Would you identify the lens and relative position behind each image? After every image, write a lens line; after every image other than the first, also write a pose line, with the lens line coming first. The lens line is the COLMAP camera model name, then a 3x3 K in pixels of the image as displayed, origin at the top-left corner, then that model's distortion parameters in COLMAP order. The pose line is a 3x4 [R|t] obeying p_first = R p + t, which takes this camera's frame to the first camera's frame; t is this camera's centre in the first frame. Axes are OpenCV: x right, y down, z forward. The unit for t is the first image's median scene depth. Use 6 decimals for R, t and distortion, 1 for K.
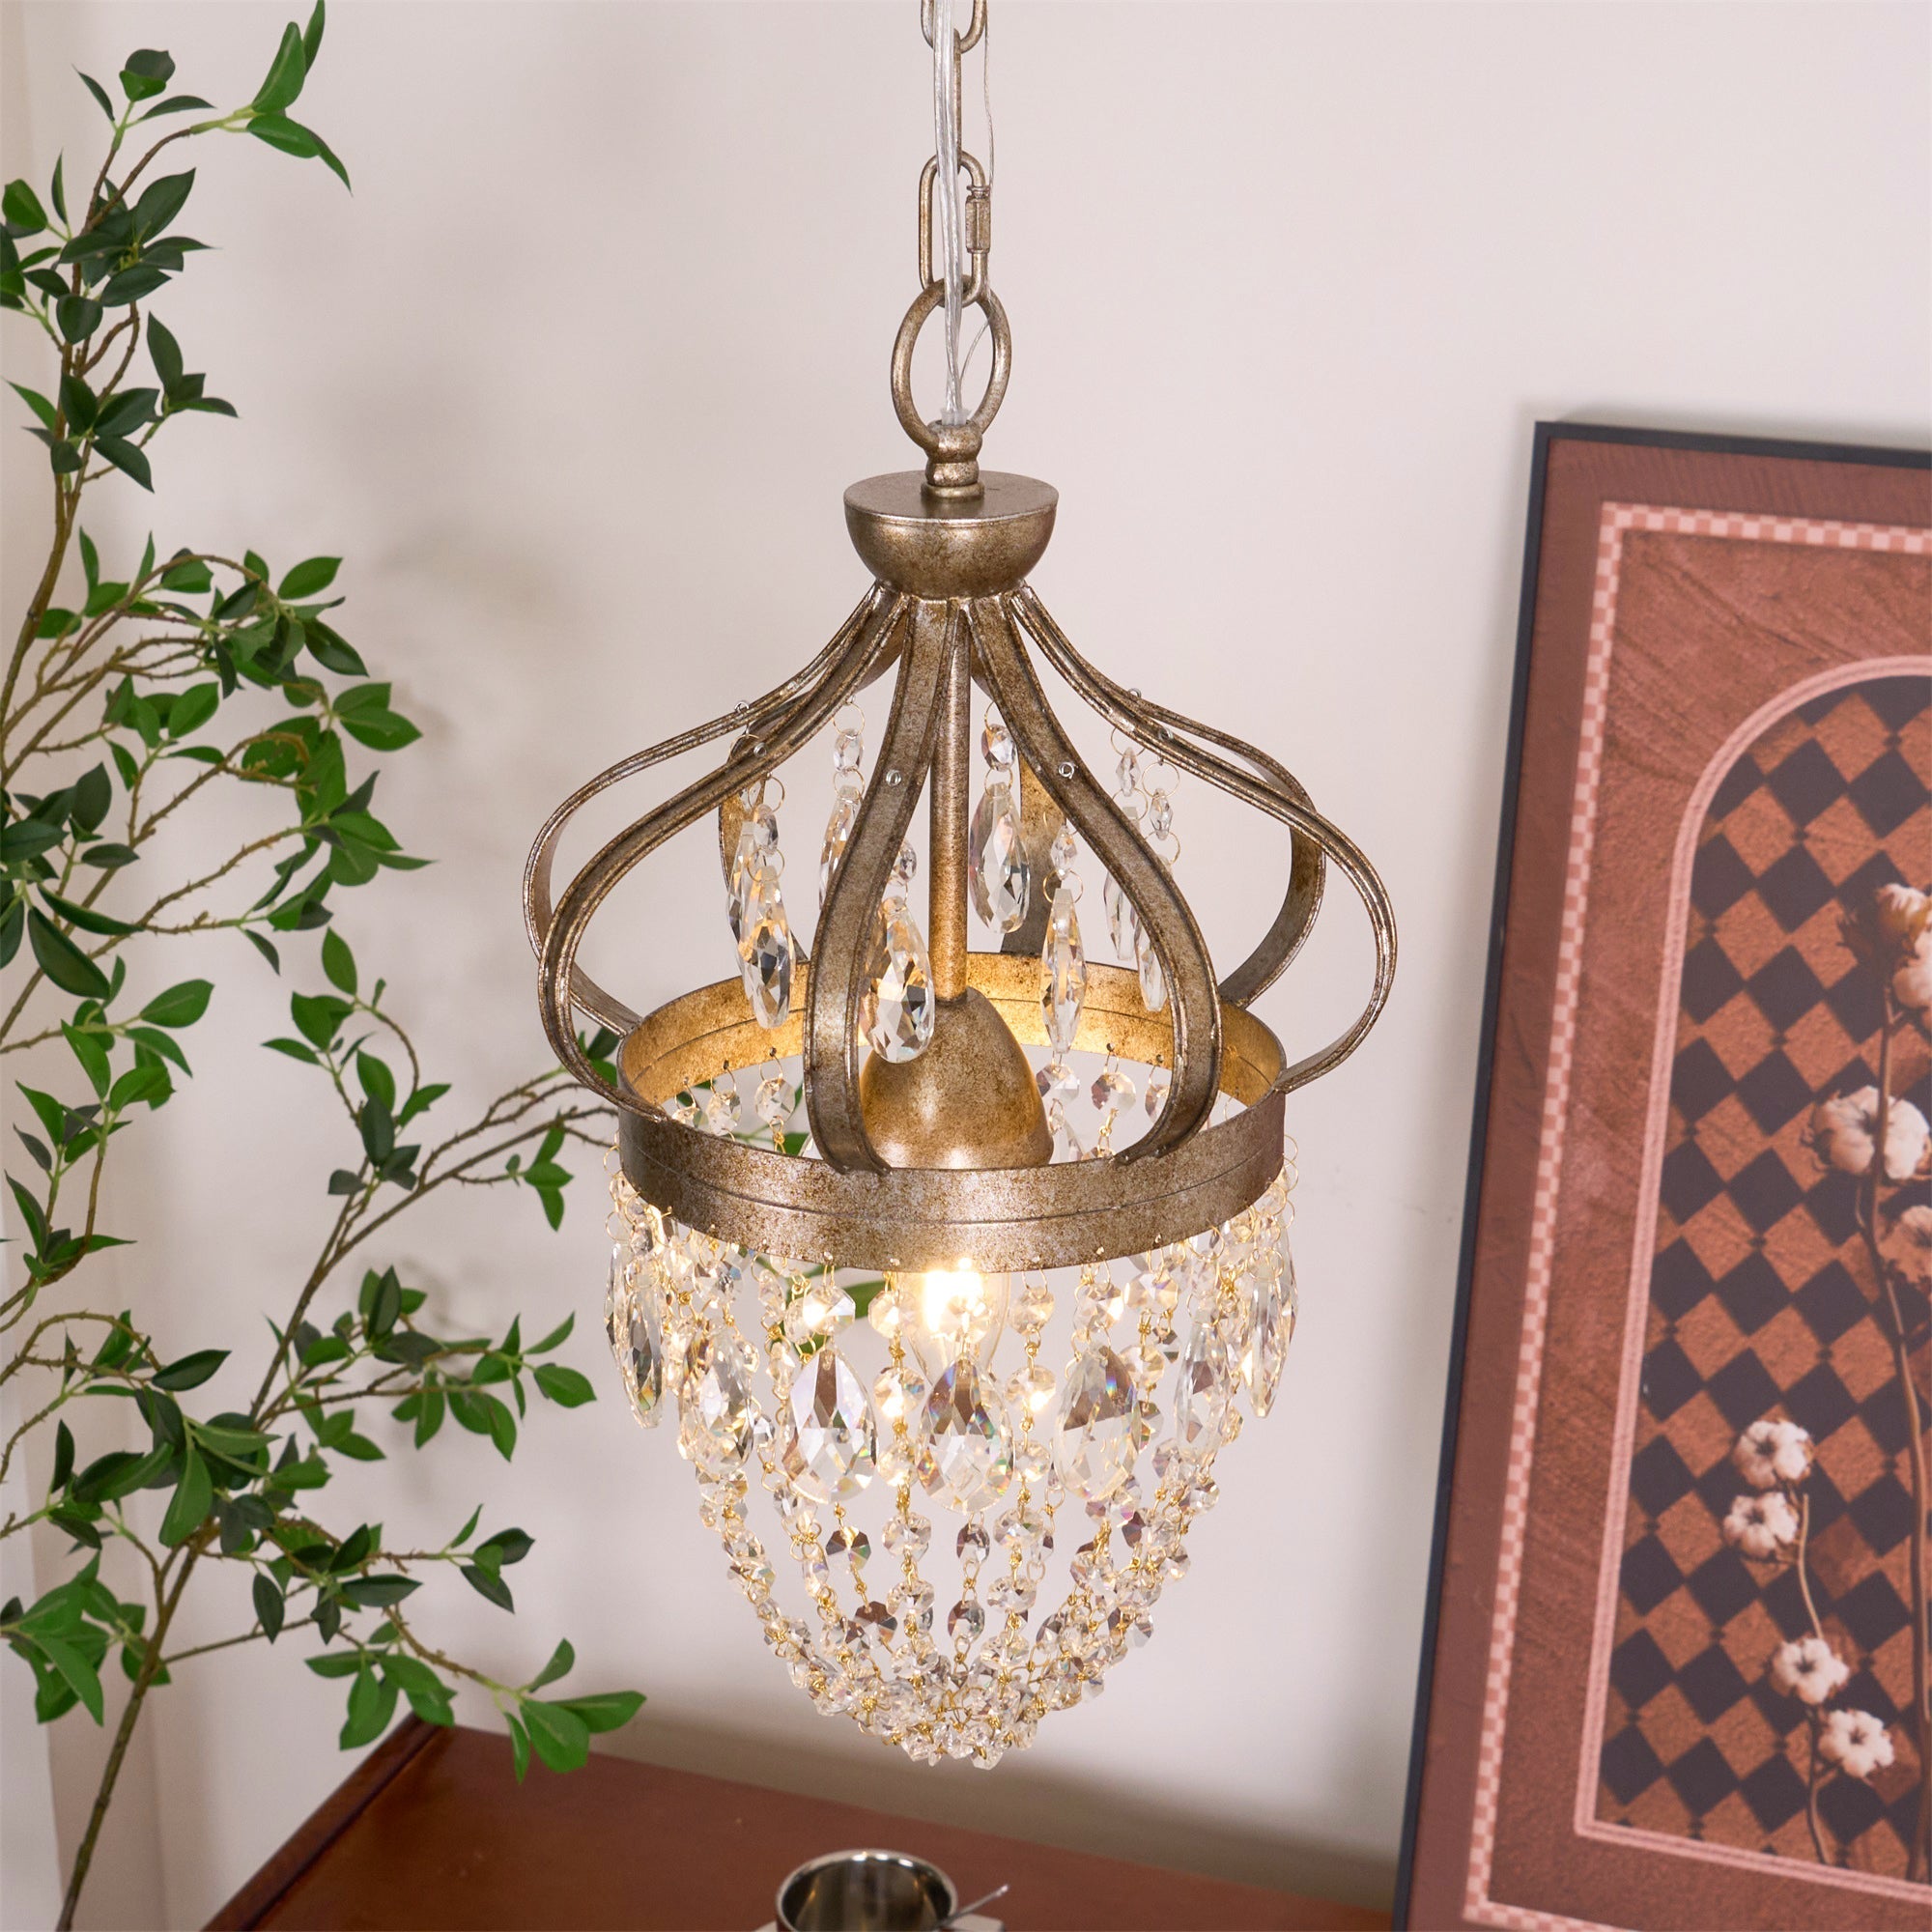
lens RADIAL K [[3801.0, 0, 981.2], [0, 3801.0, 972.1], [0, 0, 1]] dist [-0.038100, 0.000000]
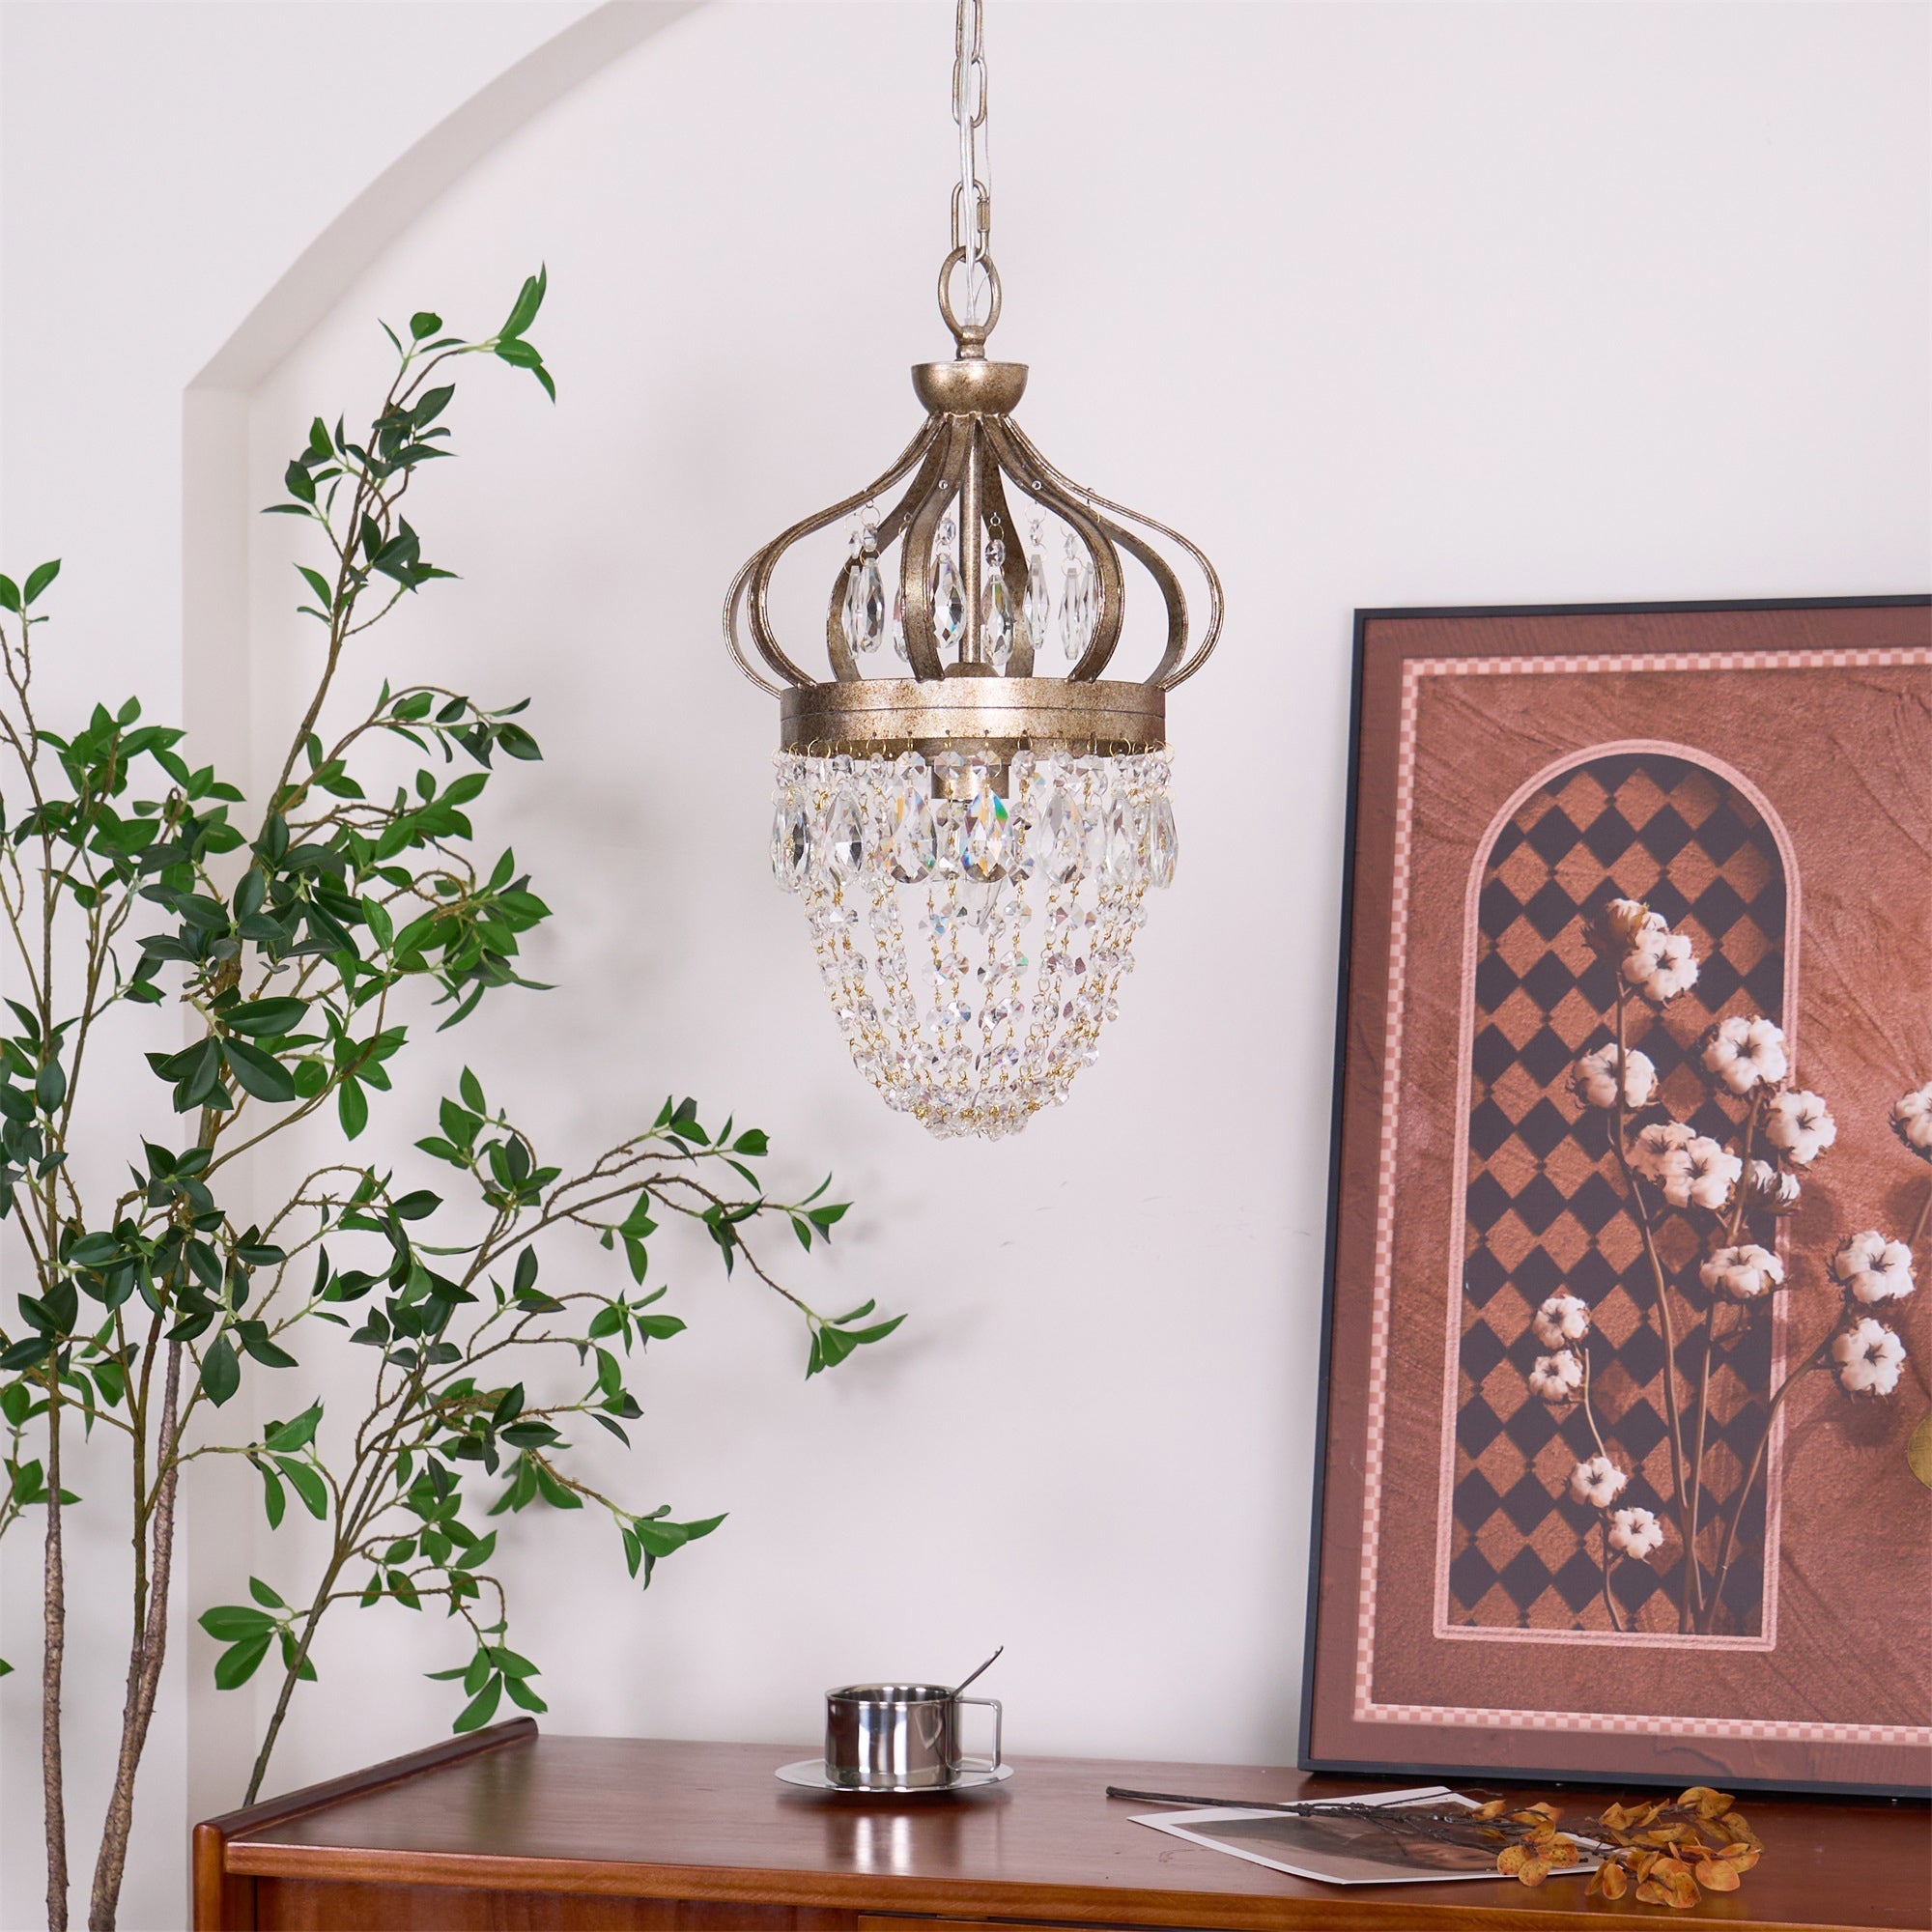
lens RADIAL K [[5542.3, 0, 967.0], [0, 5542.3, 986.5], [0, 0, 1]] dist [-0.028483, 0.000000]
pose [[0.999754, -0.009621, 0.020009, -0.042635], [0.015625, 0.945151, -0.326259, 0.665950], [-0.015773, 0.326491, 0.945069, -0.919786]]
